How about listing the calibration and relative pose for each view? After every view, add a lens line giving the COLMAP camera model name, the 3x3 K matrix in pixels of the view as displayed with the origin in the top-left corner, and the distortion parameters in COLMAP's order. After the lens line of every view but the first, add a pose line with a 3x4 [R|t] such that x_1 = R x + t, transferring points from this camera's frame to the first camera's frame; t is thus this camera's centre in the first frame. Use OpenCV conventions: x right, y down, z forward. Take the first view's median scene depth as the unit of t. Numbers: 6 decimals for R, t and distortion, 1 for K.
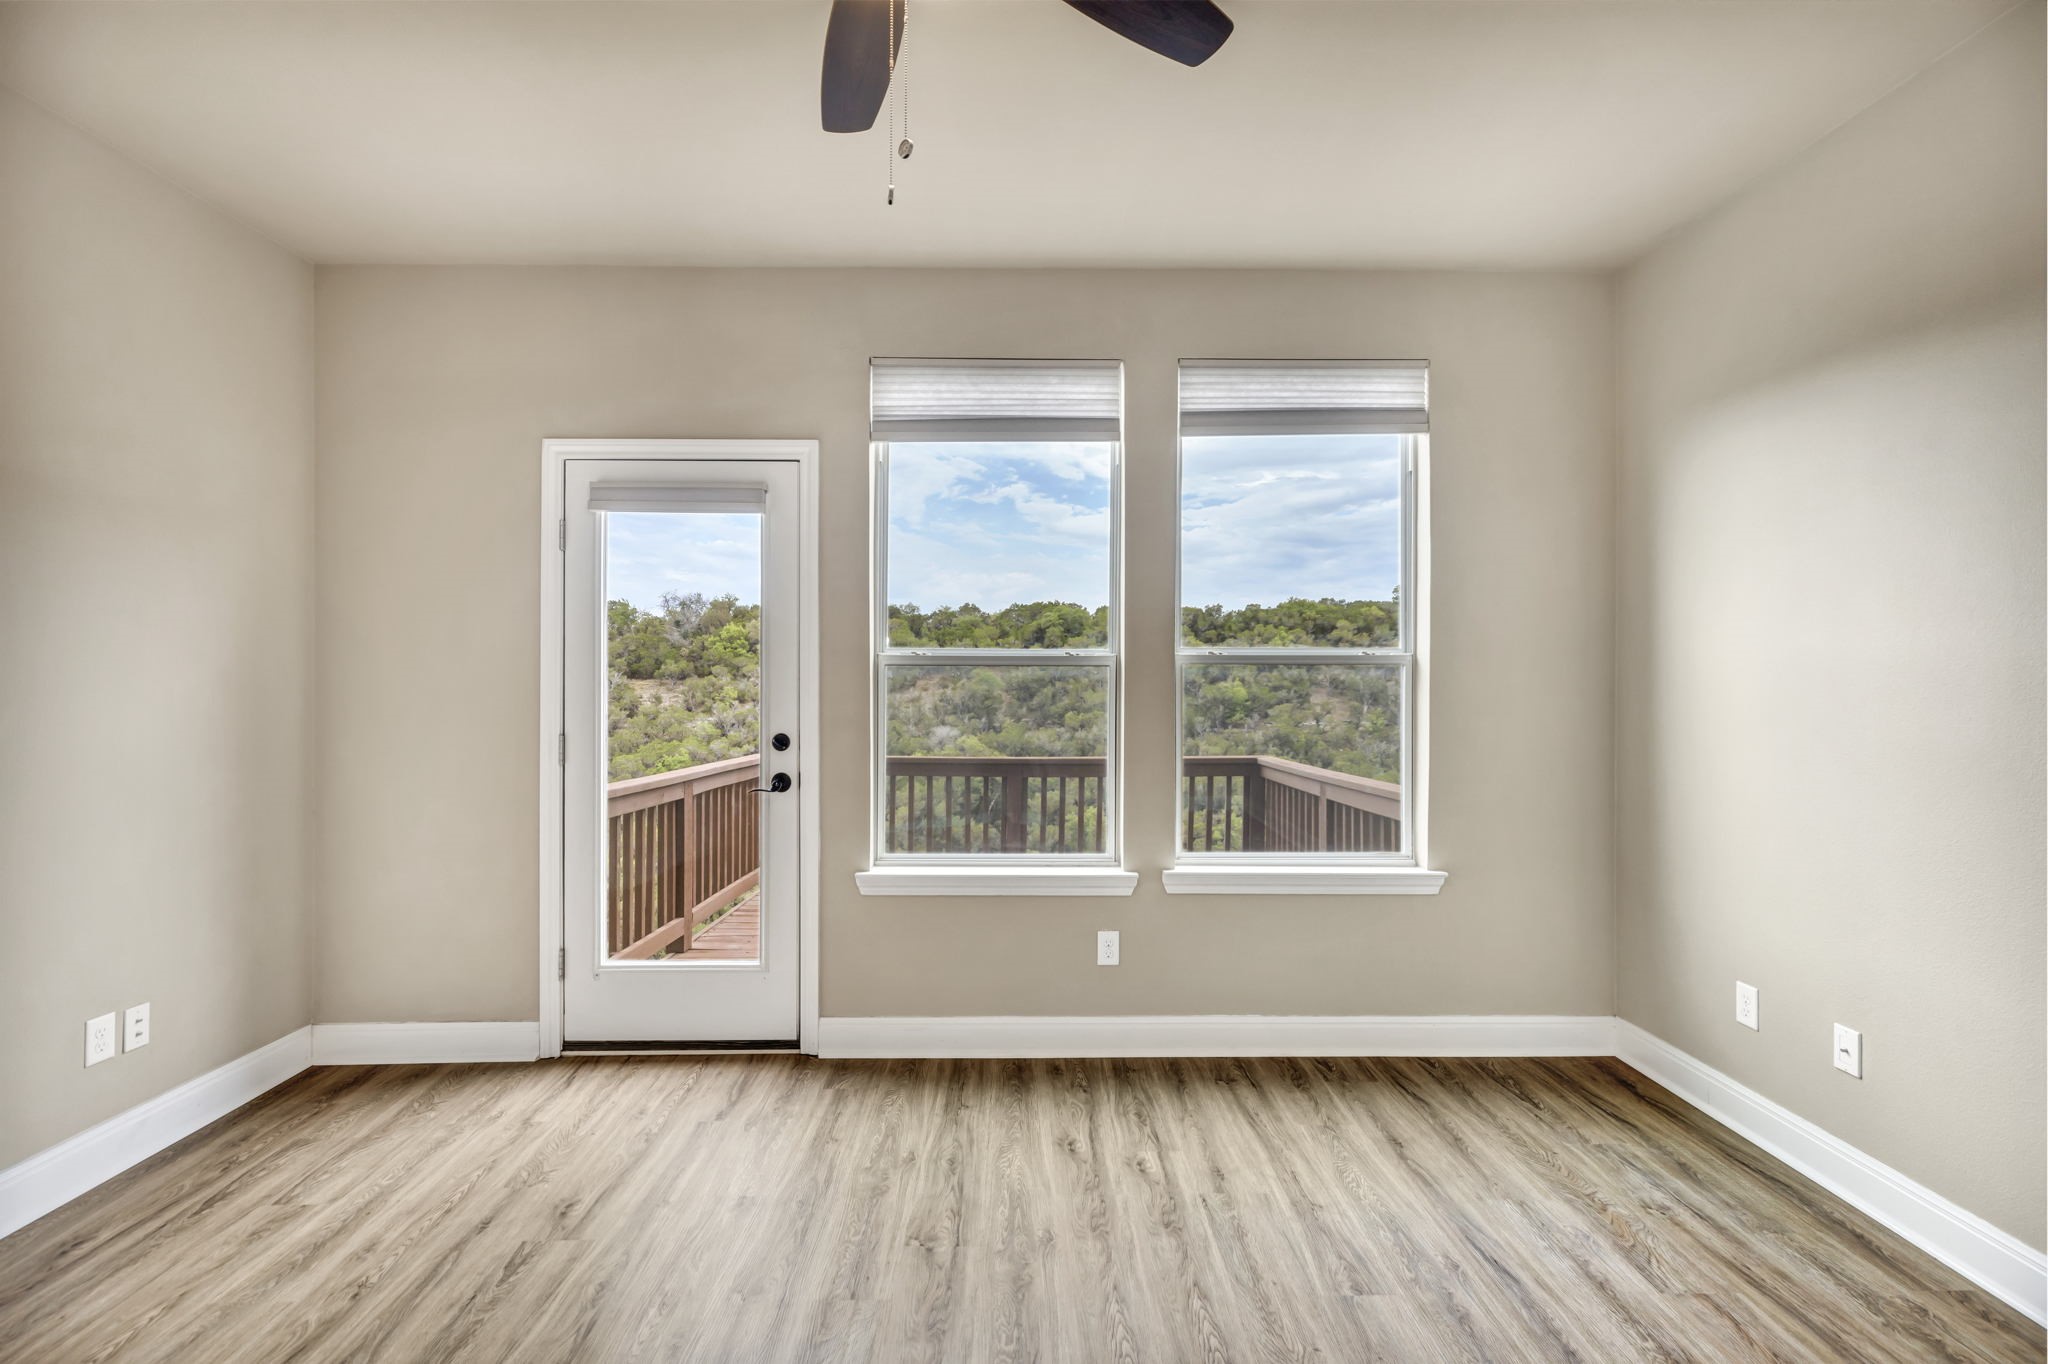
lens RADIAL K [[909.3, 0, 1026.8], [0, 909.3, 677.4], [0, 0, 1]] dist [0.004750, 0.000799]
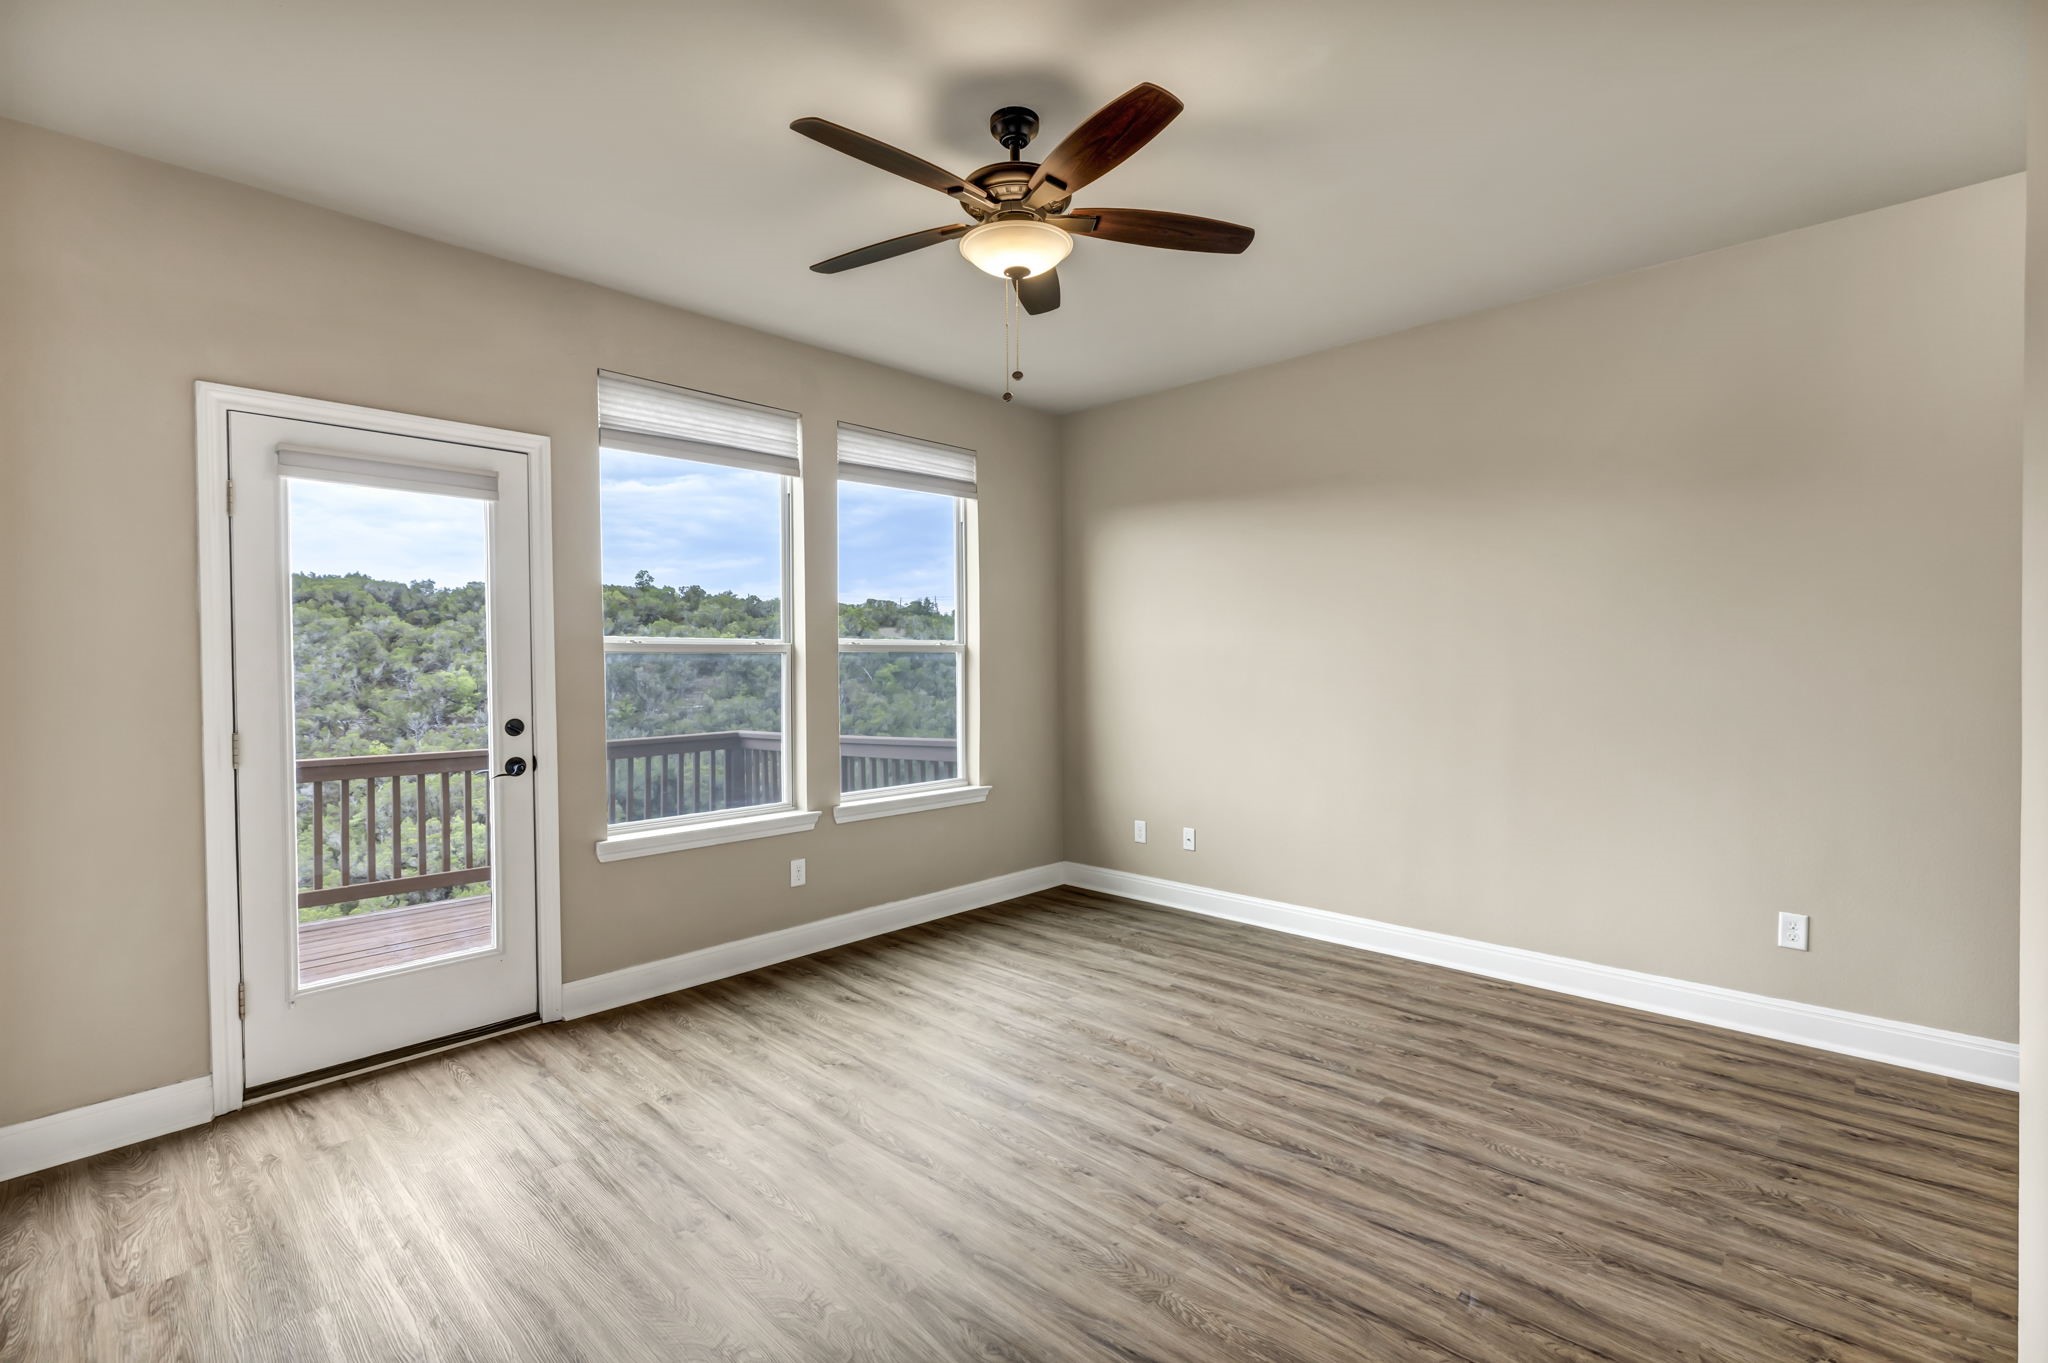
lens RADIAL K [[915.3, 0, 1028.3], [0, 915.3, 675.3], [0, 0, 1]] dist [0.003484, 0.000402]
pose [[0.699873, -0.018980, 0.714015, -0.594050], [0.009638, 0.999807, 0.017130, 0.000444], [-0.714203, -0.005107, 0.699920, -0.131938]]
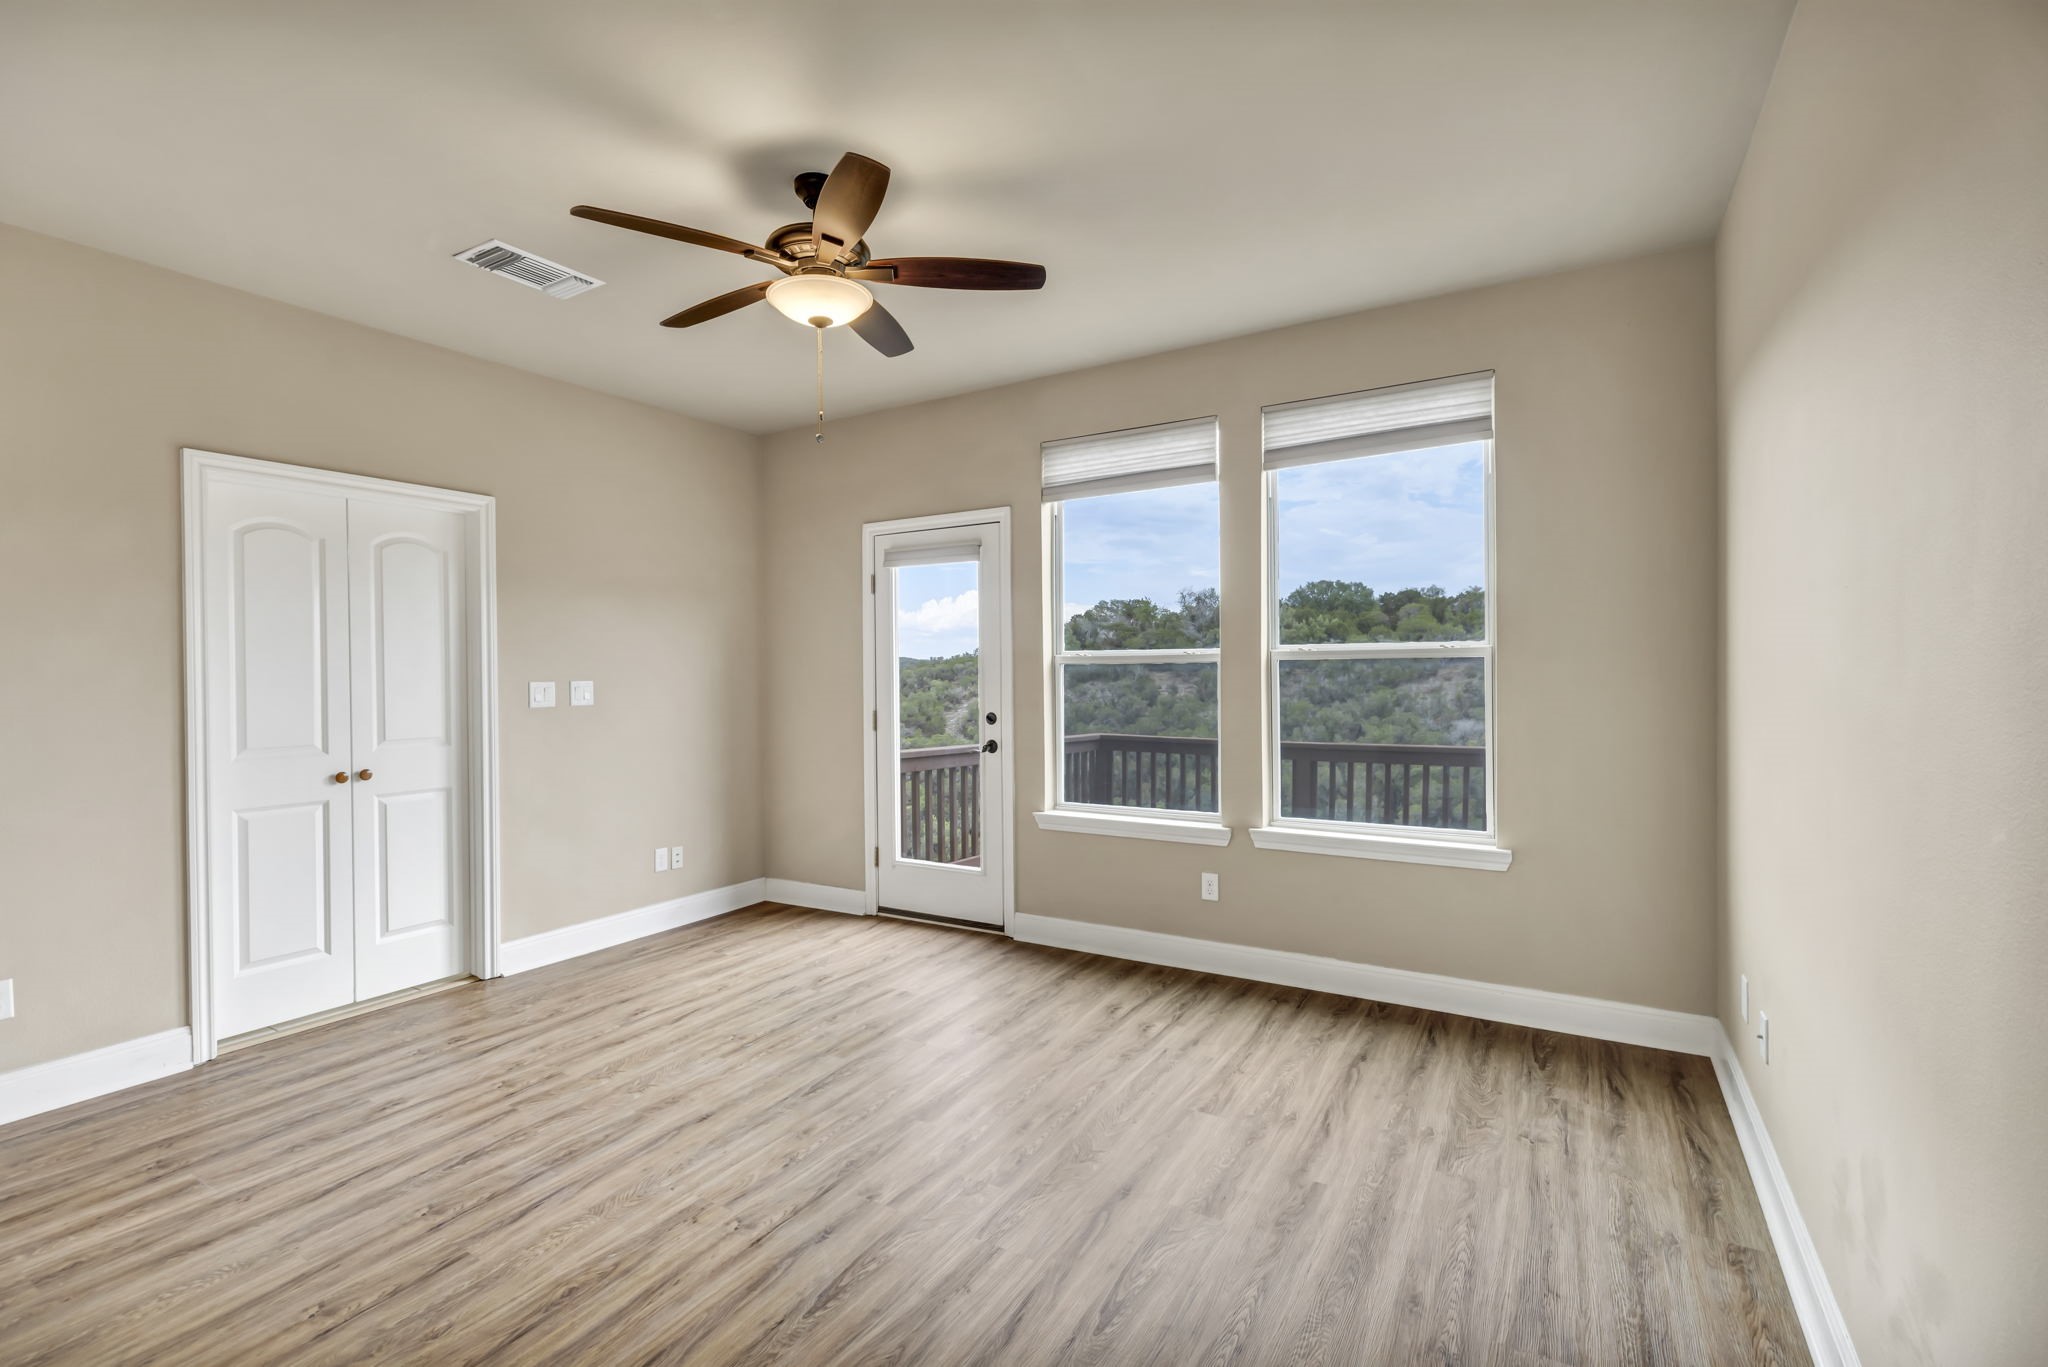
lens RADIAL K [[915.3, 0, 1028.3], [0, 915.3, 677.3], [0, 0, 1]] dist [0.003484, 0.000402]
pose [[0.850967, -0.006745, -0.525176, 0.536457], [0.012189, 0.999902, 0.006908, -0.003320], [0.525078, -0.012280, 0.850966, -0.201237]]
